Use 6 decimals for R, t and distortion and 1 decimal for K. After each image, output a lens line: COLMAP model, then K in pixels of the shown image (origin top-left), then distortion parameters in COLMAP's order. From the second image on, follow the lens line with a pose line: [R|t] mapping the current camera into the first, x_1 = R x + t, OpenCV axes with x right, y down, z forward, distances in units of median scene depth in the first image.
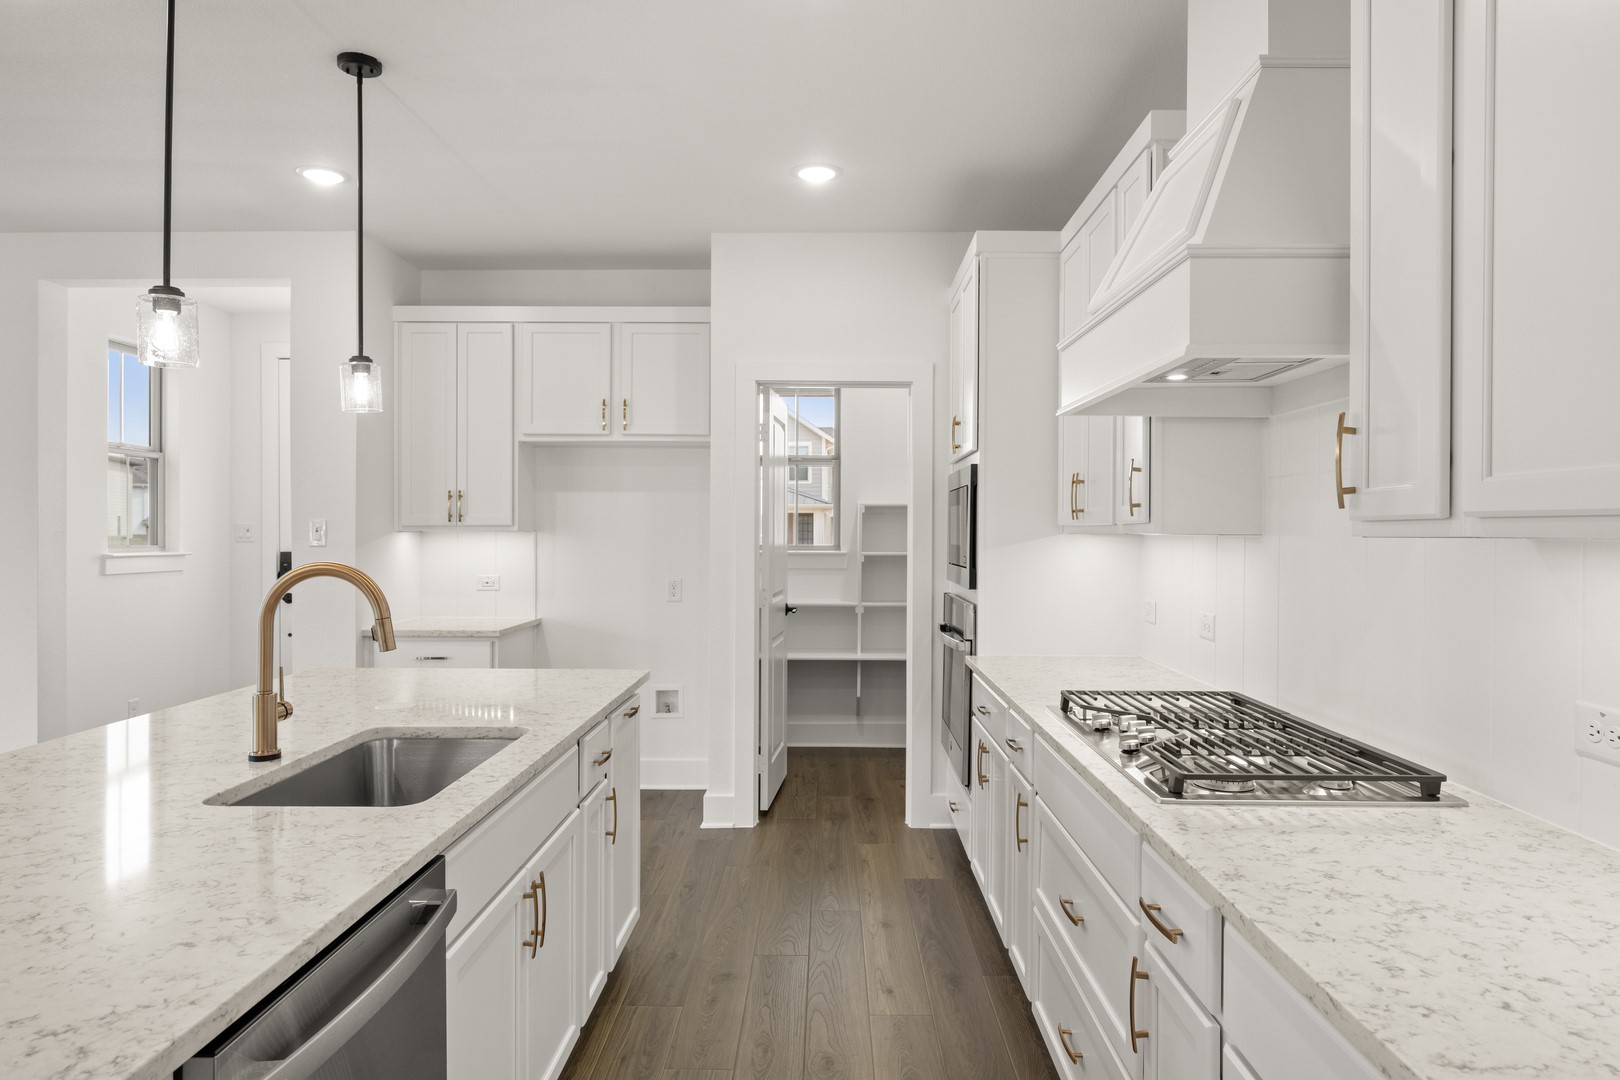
lens RADIAL K [[994.8, 0, 817.8], [0, 994.8, 533.4], [0, 0, 1]] dist [-0.004514, 0.000962]
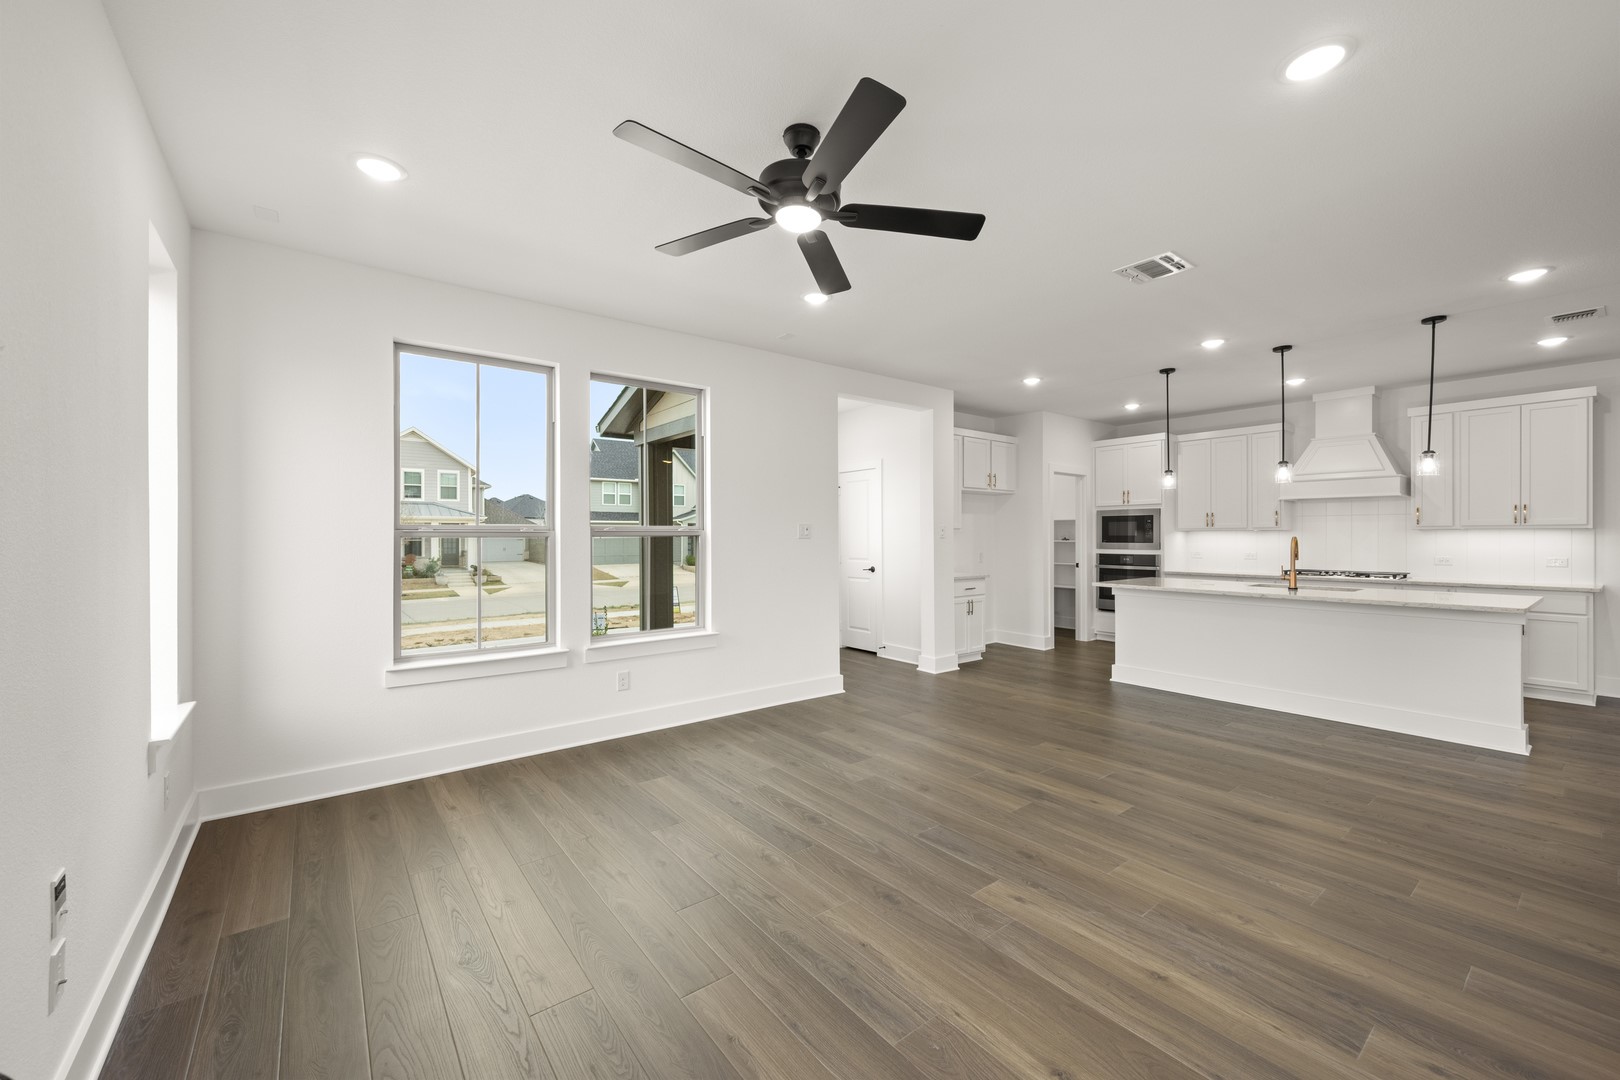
lens RADIAL K [[640.6, 0, 808.5], [0, 640.6, 535.8], [0, 0, 1]] dist [0.000138, -0.000192]
pose [[0.781133, -0.004333, 0.624349, -1.917590], [0.006212, 0.999980, -0.000833, 0.009010], [-0.624334, 0.004529, 0.781145, 0.141424]]
